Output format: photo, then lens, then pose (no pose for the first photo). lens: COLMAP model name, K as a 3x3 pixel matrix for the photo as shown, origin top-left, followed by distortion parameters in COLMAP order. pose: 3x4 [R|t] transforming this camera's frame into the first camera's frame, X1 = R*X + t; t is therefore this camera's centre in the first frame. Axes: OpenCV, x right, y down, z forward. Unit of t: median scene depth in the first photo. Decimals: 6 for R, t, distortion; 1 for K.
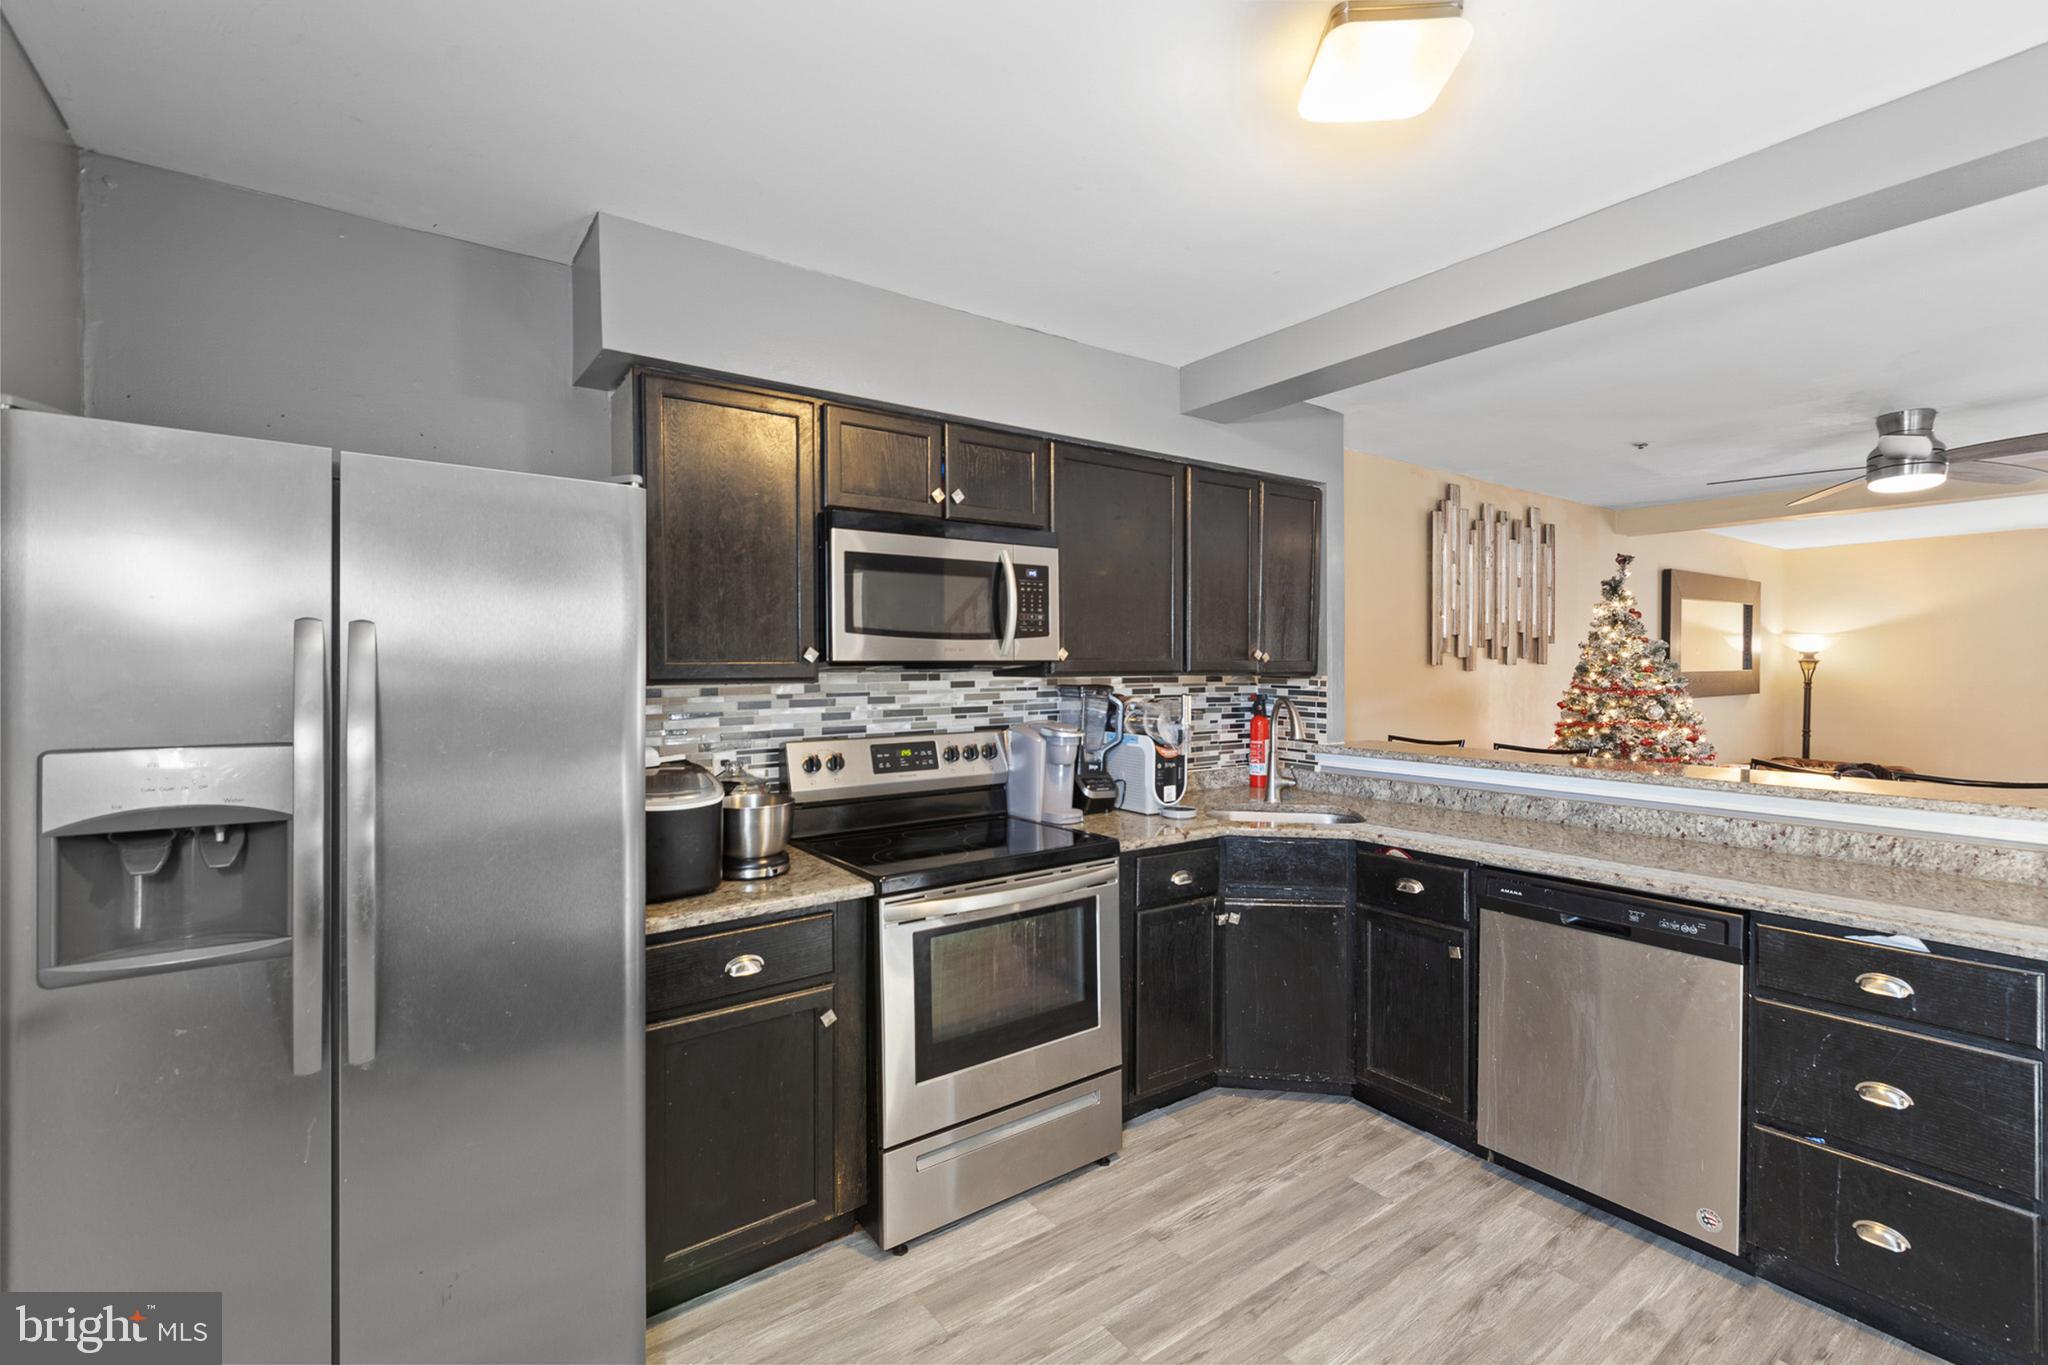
lens RADIAL K [[915.5, 0, 1025.6], [0, 915.5, 677.7], [0, 0, 1]] dist [-0.002992, 0.001770]
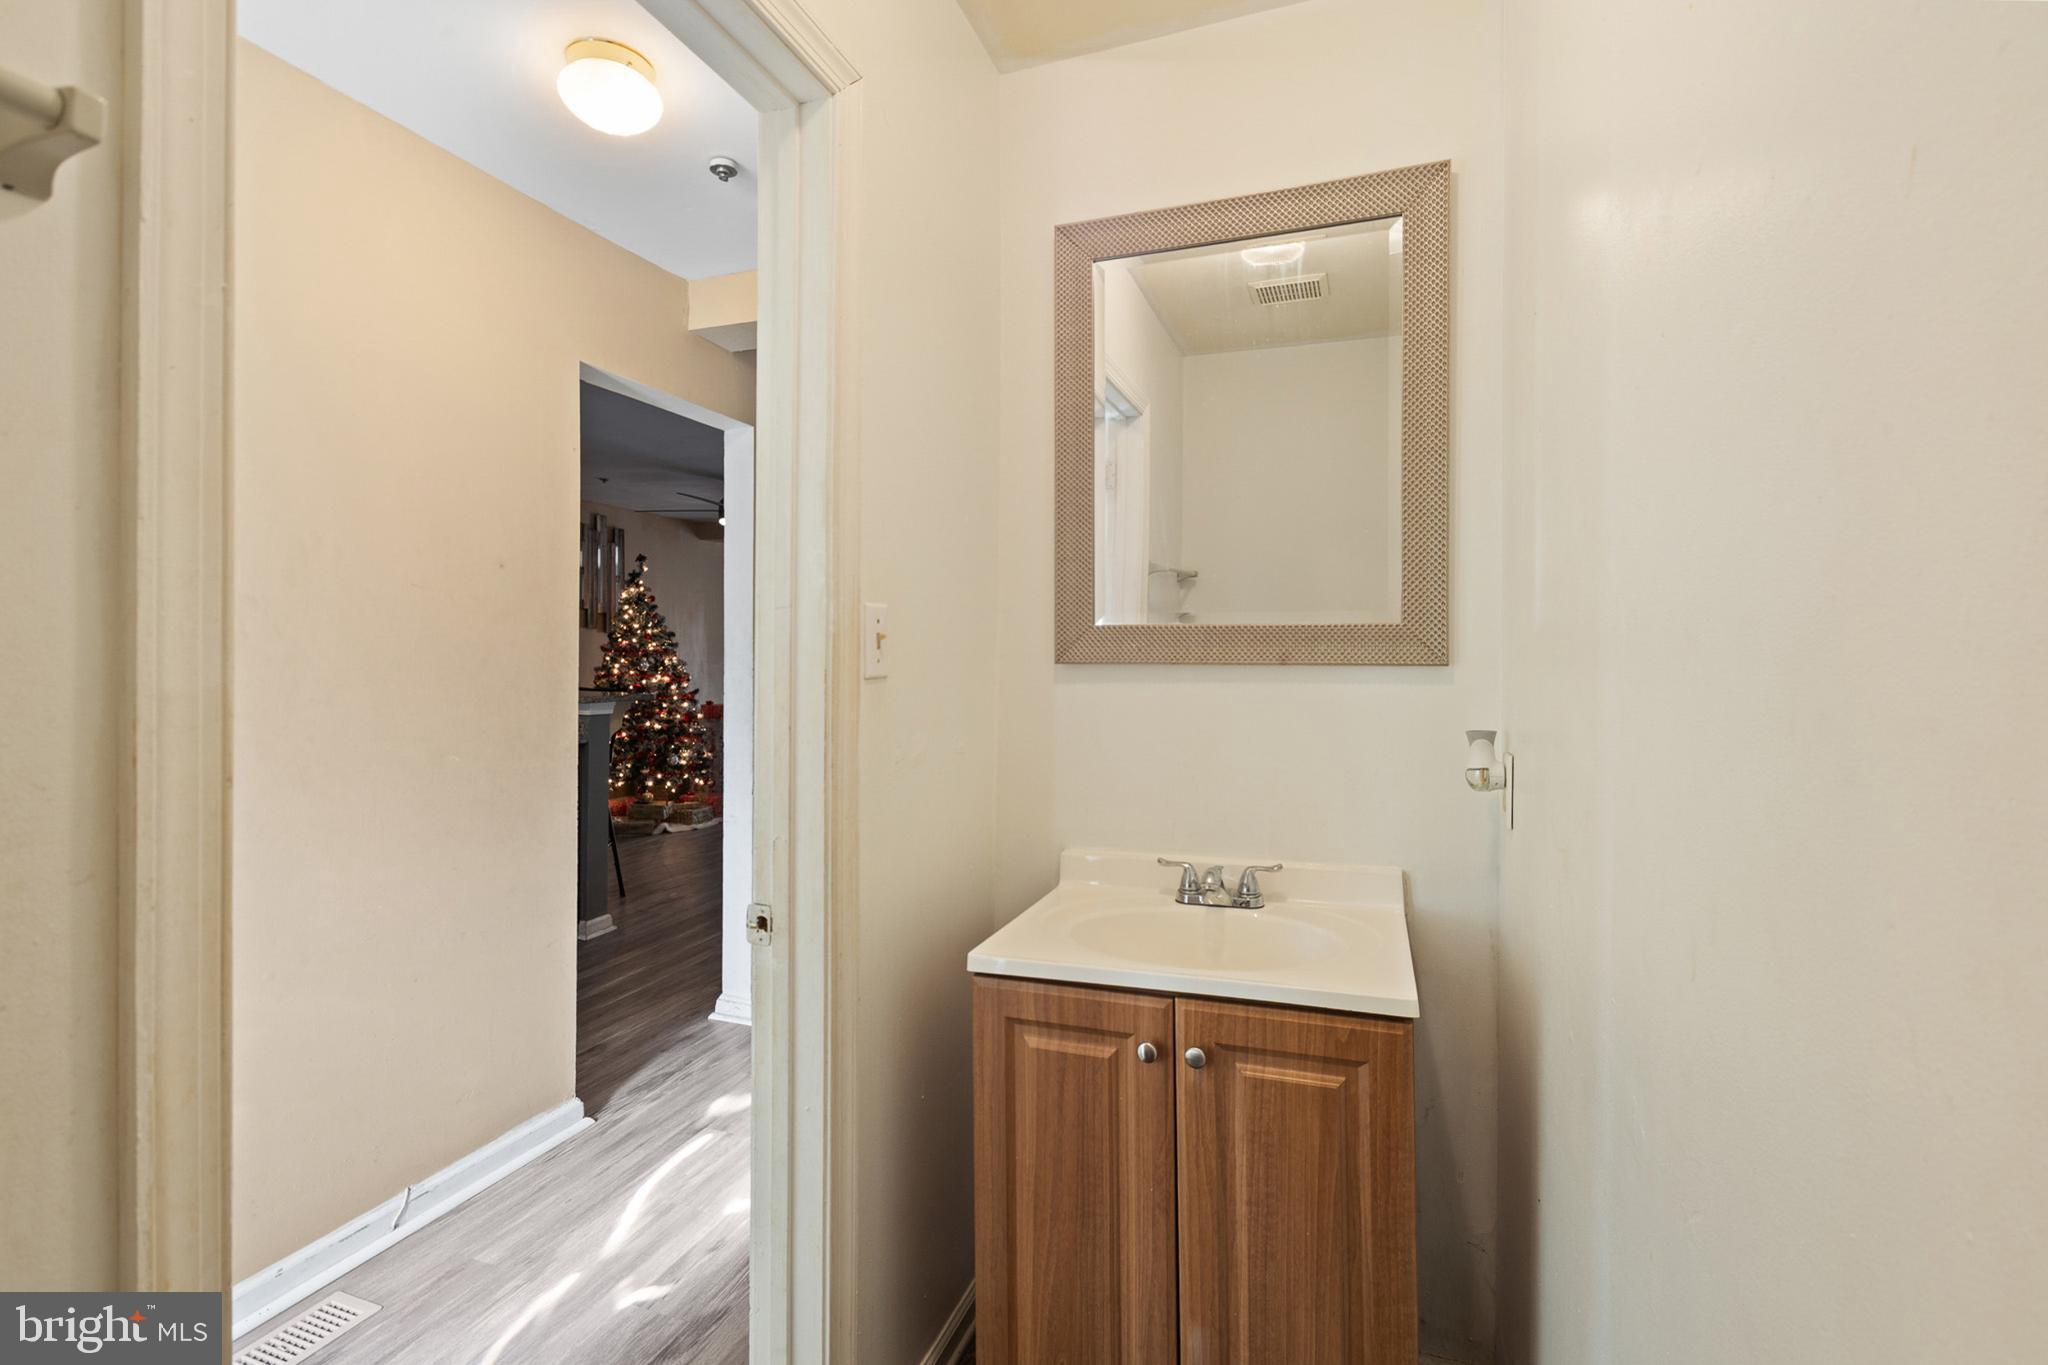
lens RADIAL K [[915.5, 0, 1024.7], [0, 915.5, 656.3], [0, 0, 1]] dist [-0.002992, 0.001770]
pose [[0.837564, 0.000897, 0.546338, 0.637415], [0.001722, 0.999989, -0.004282, 0.048289], [-0.546336, 0.004527, 0.837554, -0.844012]]
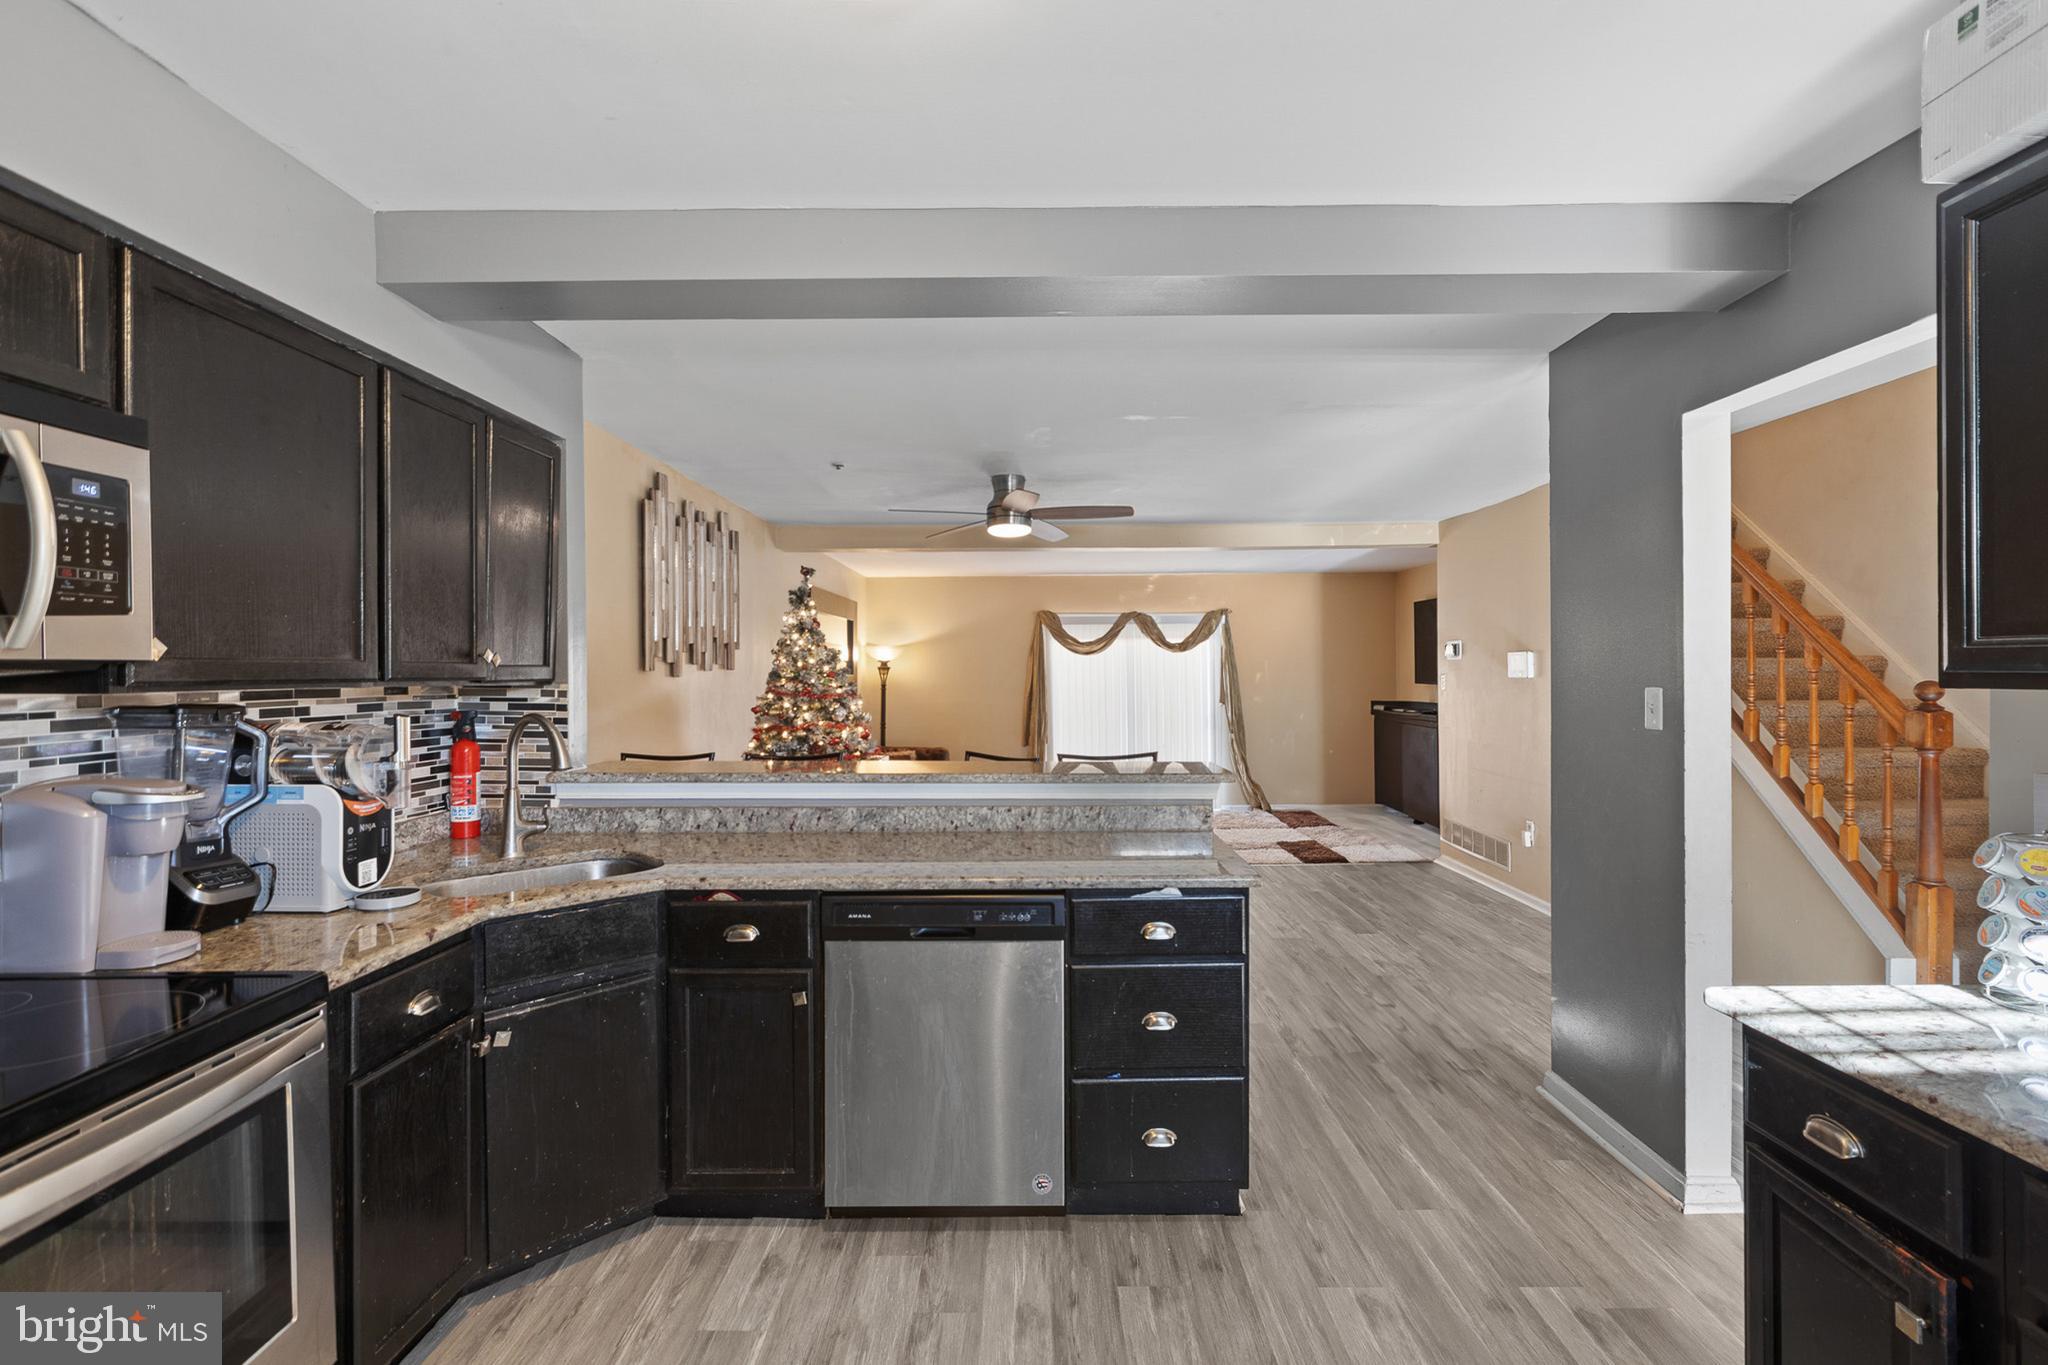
lens RADIAL K [[915.5, 0, 1041.8], [0, 915.5, 670.6], [0, 0, 1]] dist [-0.002992, 0.001770]
pose [[0.581817, -0.001311, 0.813319, -0.093499], [0.013907, 0.999869, -0.008337, -0.001789], [-0.813201, 0.016161, 0.581759, 0.265606]]
